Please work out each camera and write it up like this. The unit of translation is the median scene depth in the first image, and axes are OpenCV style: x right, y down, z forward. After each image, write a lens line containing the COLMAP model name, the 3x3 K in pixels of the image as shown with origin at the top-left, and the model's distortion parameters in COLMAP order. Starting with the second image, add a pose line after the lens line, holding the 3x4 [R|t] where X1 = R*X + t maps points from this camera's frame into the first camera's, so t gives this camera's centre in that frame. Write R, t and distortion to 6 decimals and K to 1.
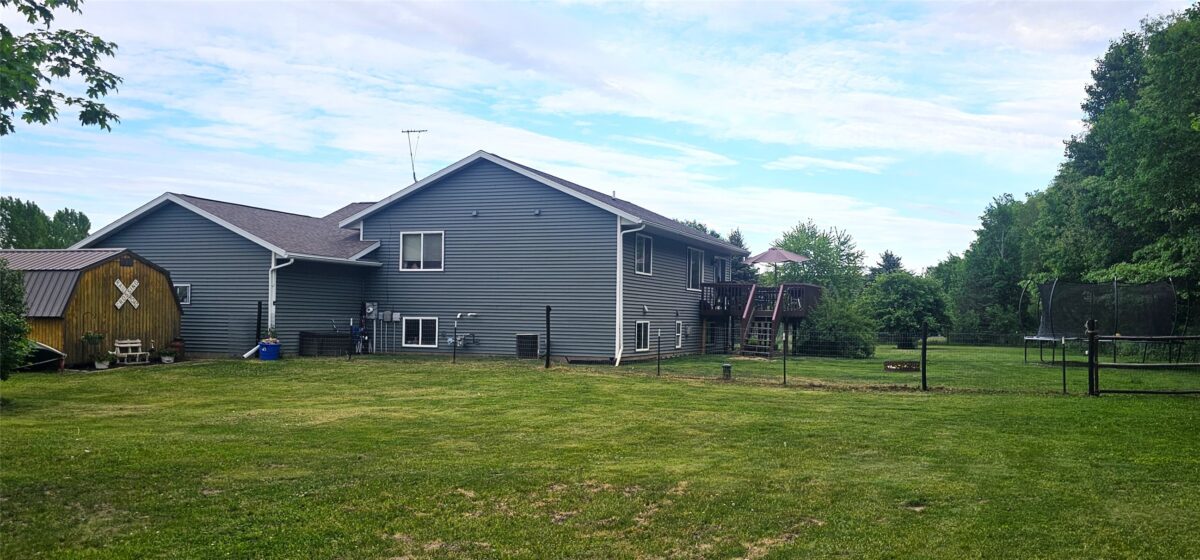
lens RADIAL K [[1047.9, 0, 583.5], [0, 1047.9, 300.7], [0, 0, 1]] dist [0.048639, -0.000538]
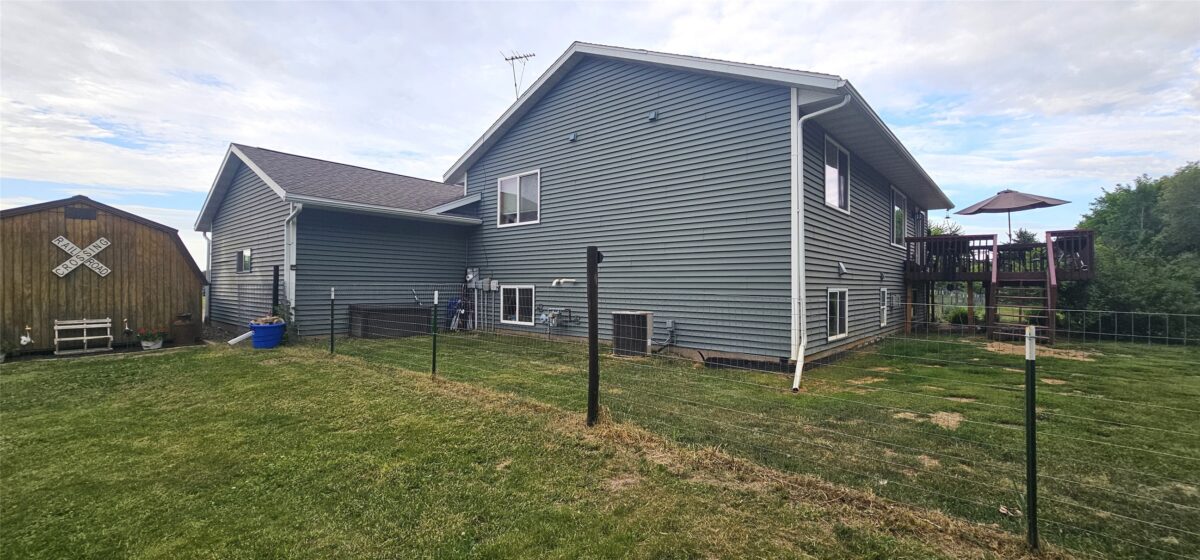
lens RADIAL K [[486.0, 0, 600.0], [0, 486.0, 280.0], [0, 0, 1]] dist [0.002928, 0.000165]
pose [[0.947902, -0.013041, -0.318295, 0.015928], [0.013104, 0.999912, -0.001944, 0.012882], [0.318292, -0.002329, 0.947990, 0.669008]]
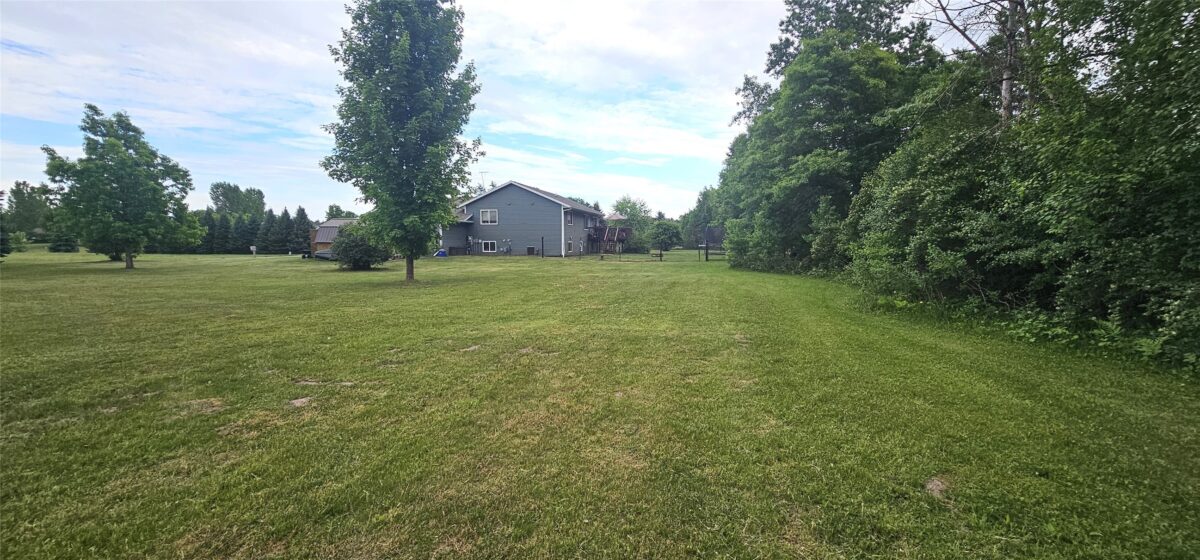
lens RADIAL K [[571.8, 0, 600.0], [0, 571.8, 280.0], [0, 0, 1]] dist [0.000372, 0.000000]
pose [[0.986691, -0.023936, 0.160838, -0.111219], [0.009951, 0.996142, 0.087195, -0.010634], [-0.162305, -0.084434, 0.983122, -0.523110]]
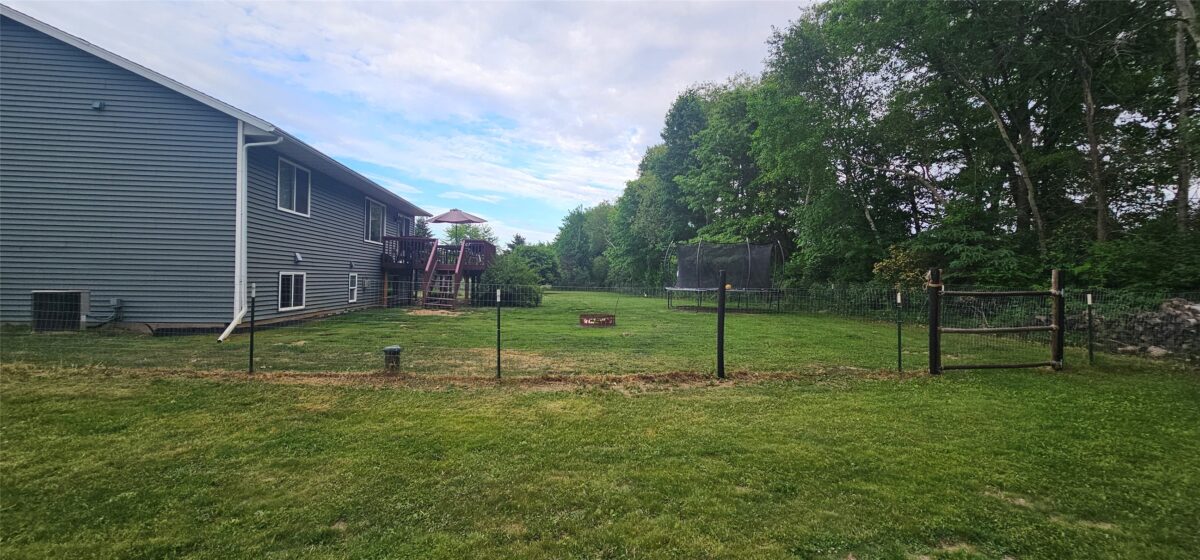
lens RADIAL K [[486.0, 0, 600.0], [0, 486.0, 280.0], [0, 0, 1]] dist [0.002928, 0.000165]
pose [[0.879796, 0.000121, 0.475352, 0.082614], [-0.011997, 0.999687, 0.021949, 0.013788], [-0.475200, -0.025013, 0.879522, 0.540400]]
